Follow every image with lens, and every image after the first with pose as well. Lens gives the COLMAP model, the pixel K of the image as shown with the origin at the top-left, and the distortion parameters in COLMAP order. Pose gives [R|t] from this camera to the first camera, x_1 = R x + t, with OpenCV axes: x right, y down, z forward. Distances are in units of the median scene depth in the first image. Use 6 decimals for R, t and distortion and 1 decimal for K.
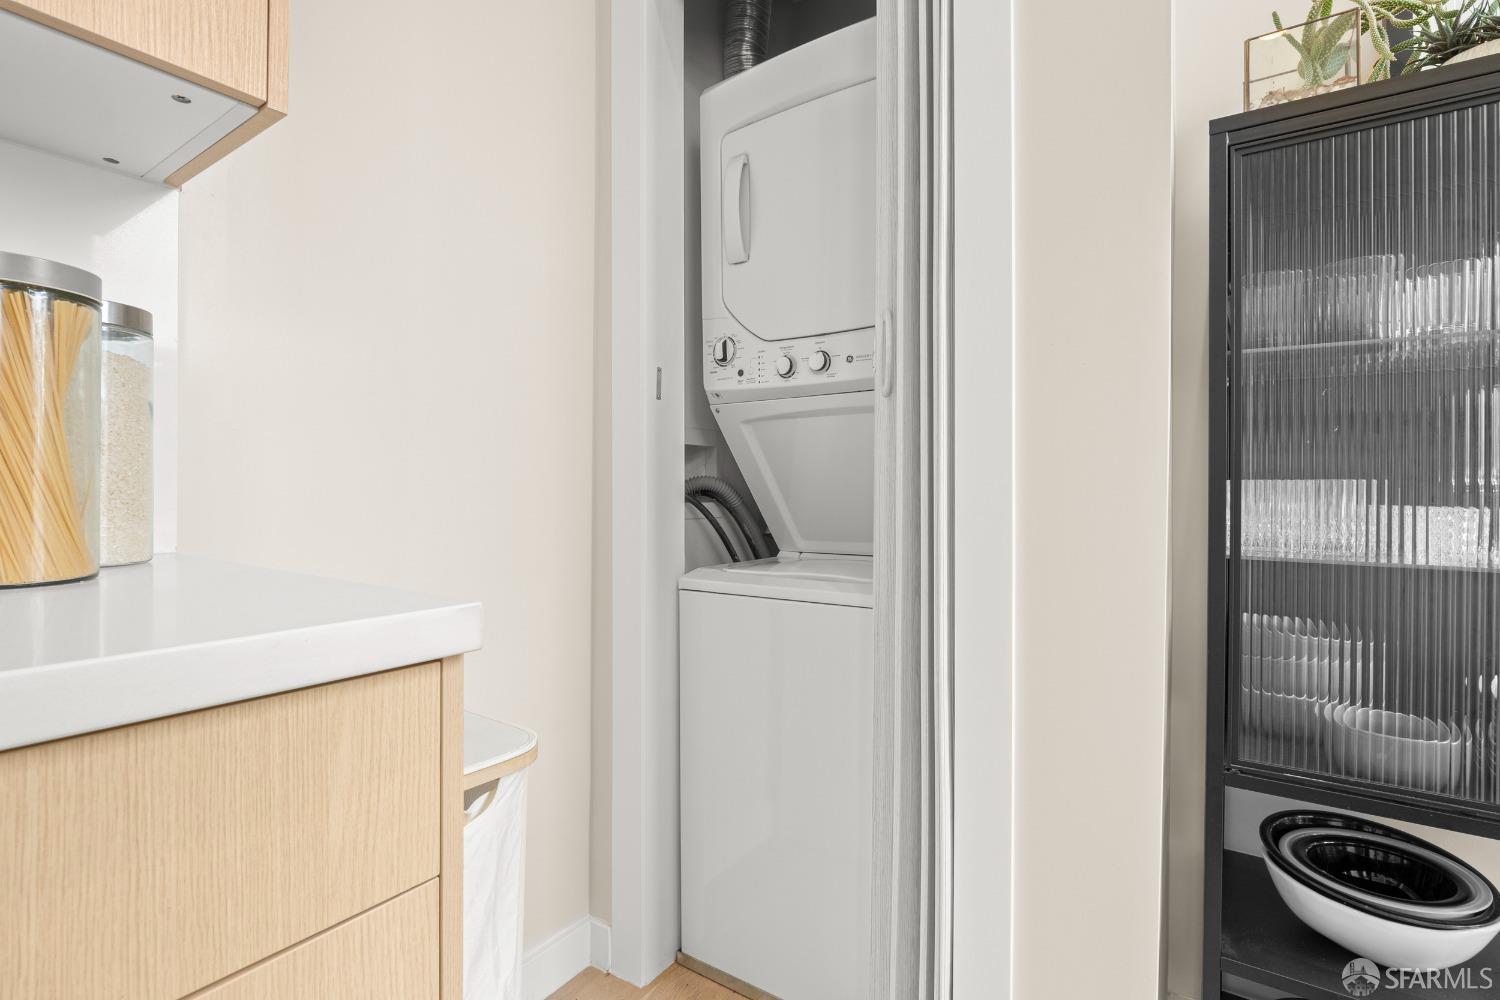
lens RADIAL K [[711.4, 0, 743.1], [0, 711.4, 488.7], [0, 0, 1]] dist [-0.010564, -0.000687]
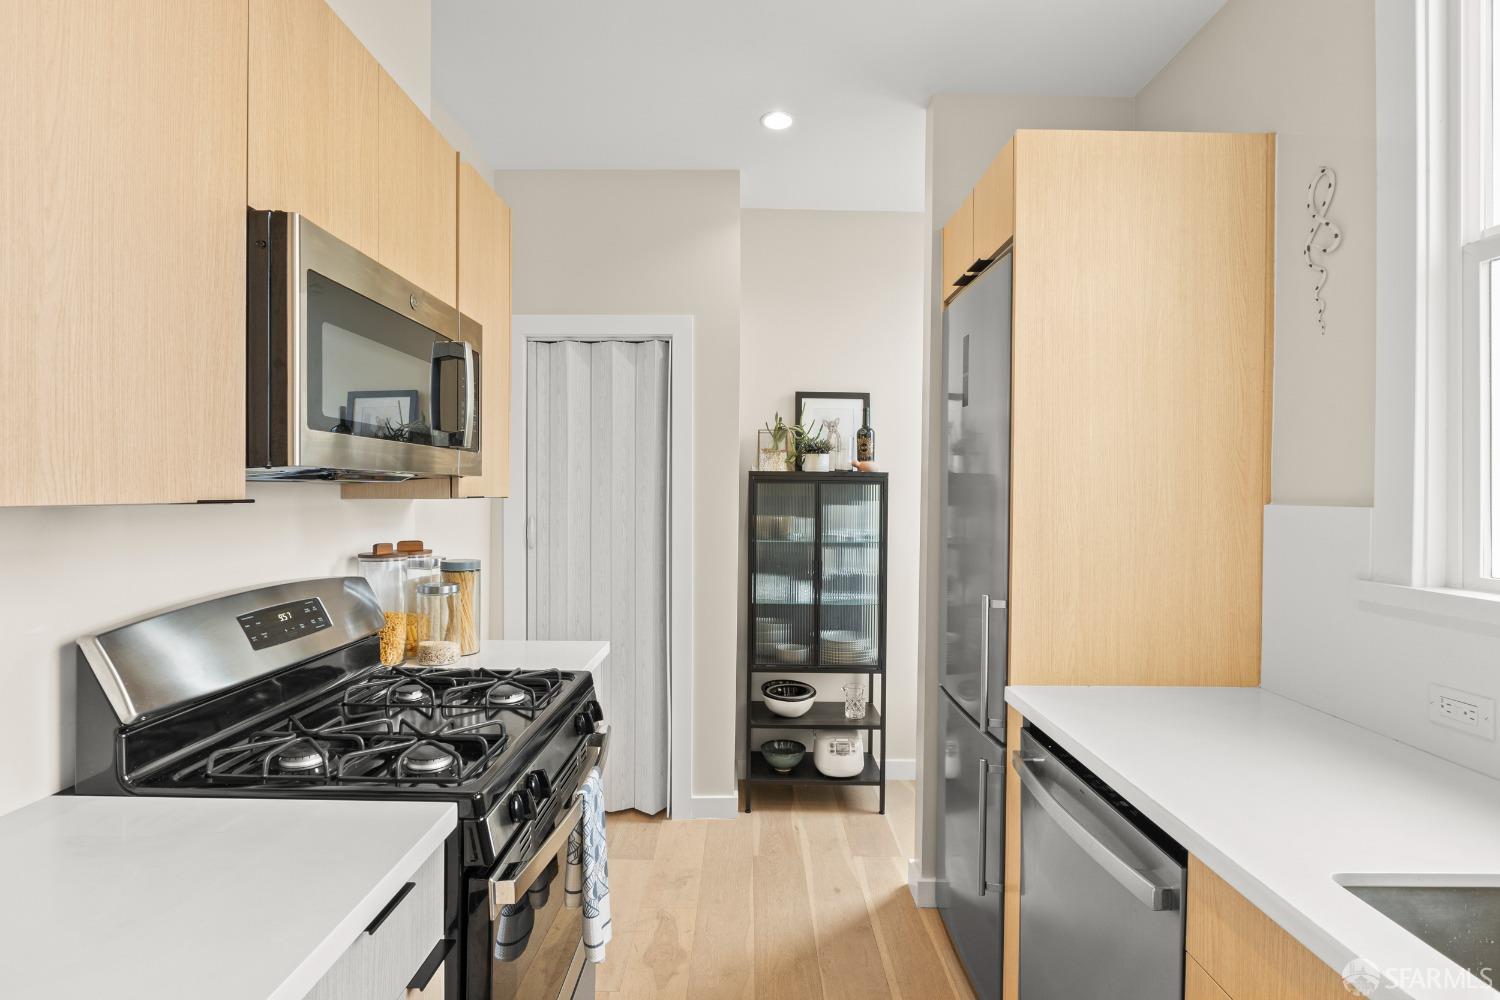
lens RADIAL K [[711.4, 0, 747.0], [0, 711.4, 499.6], [0, 0, 1]] dist [-0.010564, -0.000687]
pose [[0.827438, 0.003644, 0.561545, -1.134659], [-0.000245, 0.999981, -0.006127, -0.340951], [-0.561557, 0.004932, 0.827423, -1.635920]]
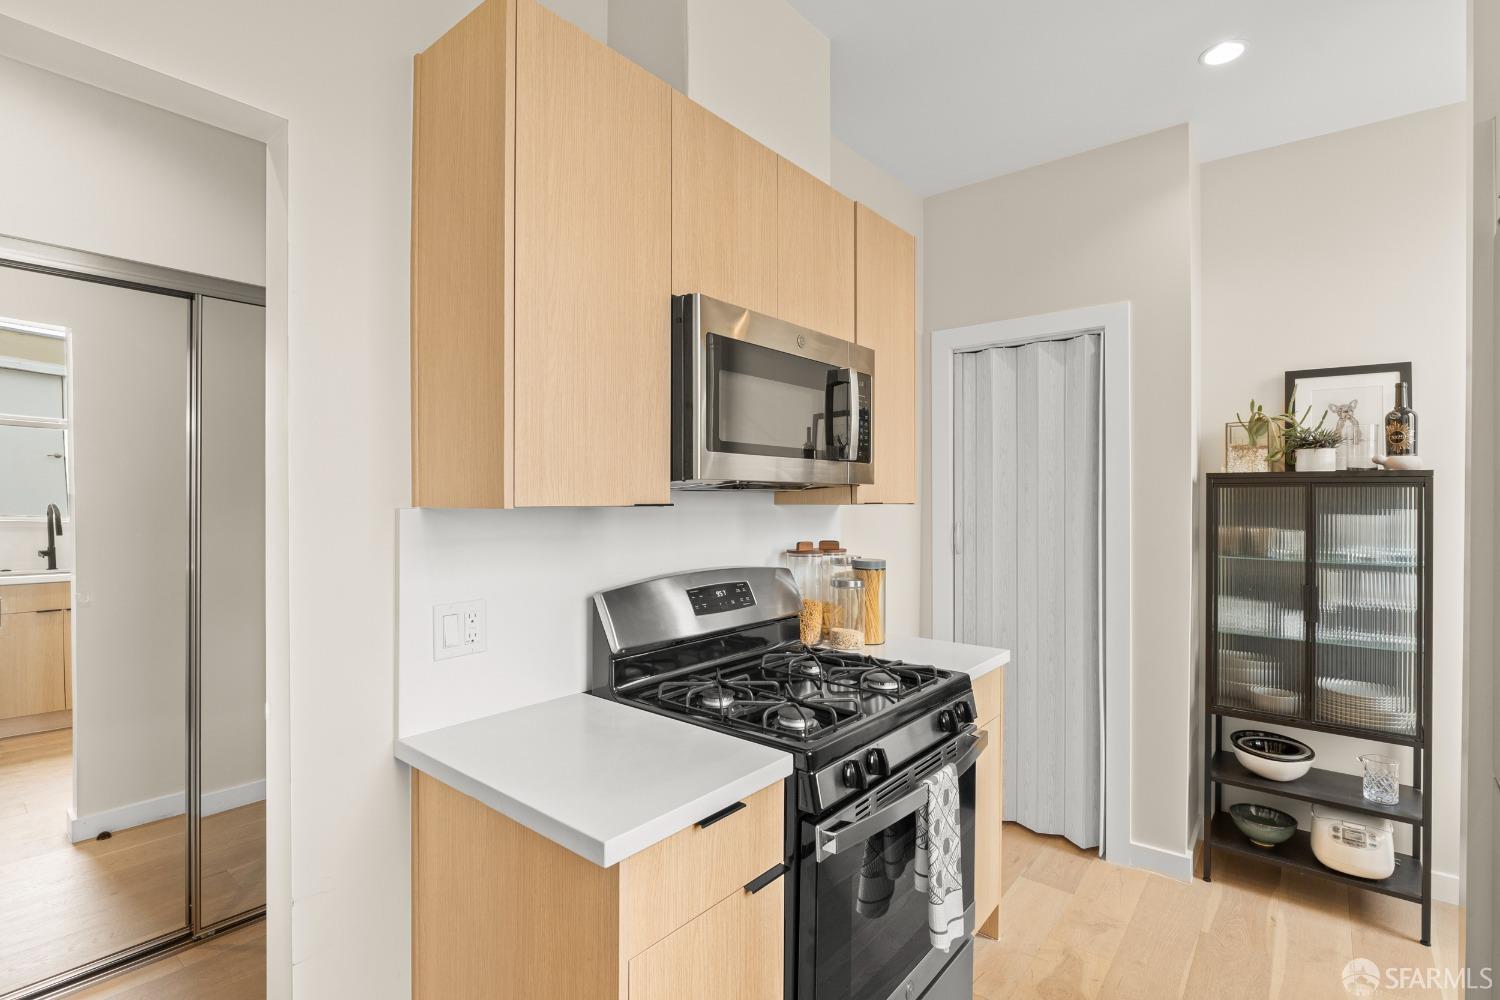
lens RADIAL K [[711.4, 0, 735.5], [0, 711.4, 499.1], [0, 0, 1]] dist [-0.010564, -0.000687]
pose [[0.994832, 0.007238, -0.101281, -0.839746], [-0.008837, 0.999843, -0.015350, -0.334443], [0.101154, 0.016166, 0.994739, -1.832911]]
